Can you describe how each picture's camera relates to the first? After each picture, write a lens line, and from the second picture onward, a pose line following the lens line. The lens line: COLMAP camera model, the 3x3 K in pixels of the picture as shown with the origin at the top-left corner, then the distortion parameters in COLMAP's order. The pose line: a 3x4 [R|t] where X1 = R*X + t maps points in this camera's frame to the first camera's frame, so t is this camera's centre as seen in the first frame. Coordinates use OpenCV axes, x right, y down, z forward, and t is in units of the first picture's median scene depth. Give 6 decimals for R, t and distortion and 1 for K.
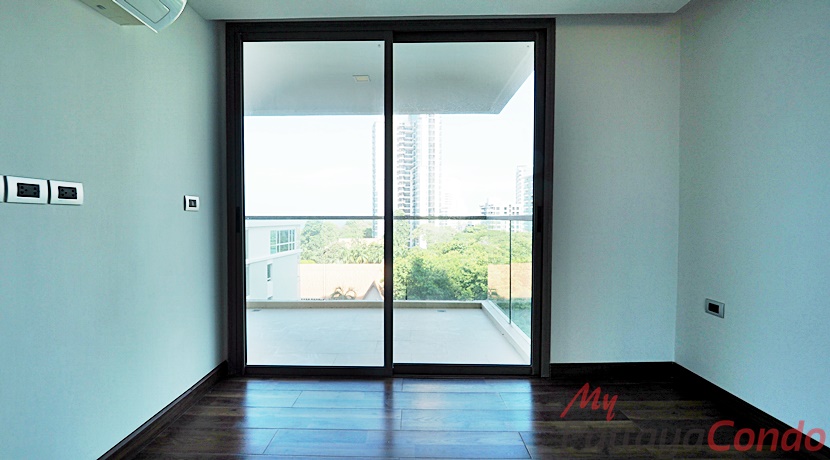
lens RADIAL K [[349.3, 0, 406.4], [0, 349.3, 227.3], [0, 0, 1]] dist [0.000768, -0.001568]
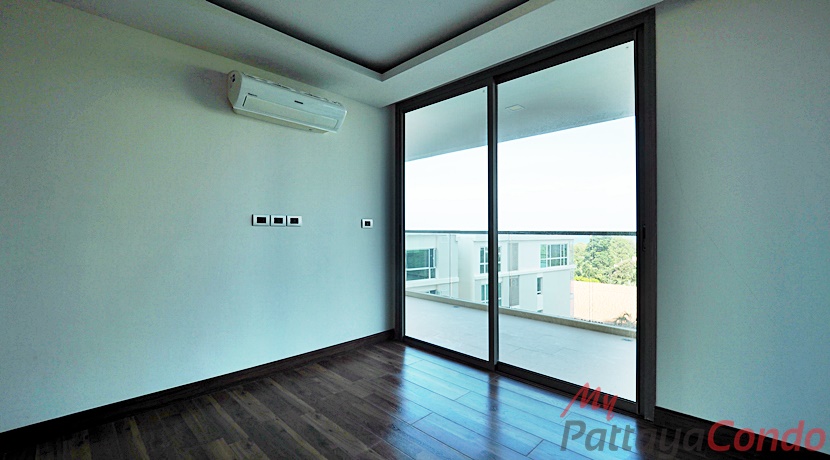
lens RADIAL K [[349.3, 0, 413.5], [0, 349.3, 229.8], [0, 0, 1]] dist [0.000768, -0.001568]
pose [[0.730987, -0.000068, -0.682392, 0.541051], [-0.023171, 0.999421, -0.024921, -0.003363], [0.681998, 0.034029, 0.730562, -0.034602]]
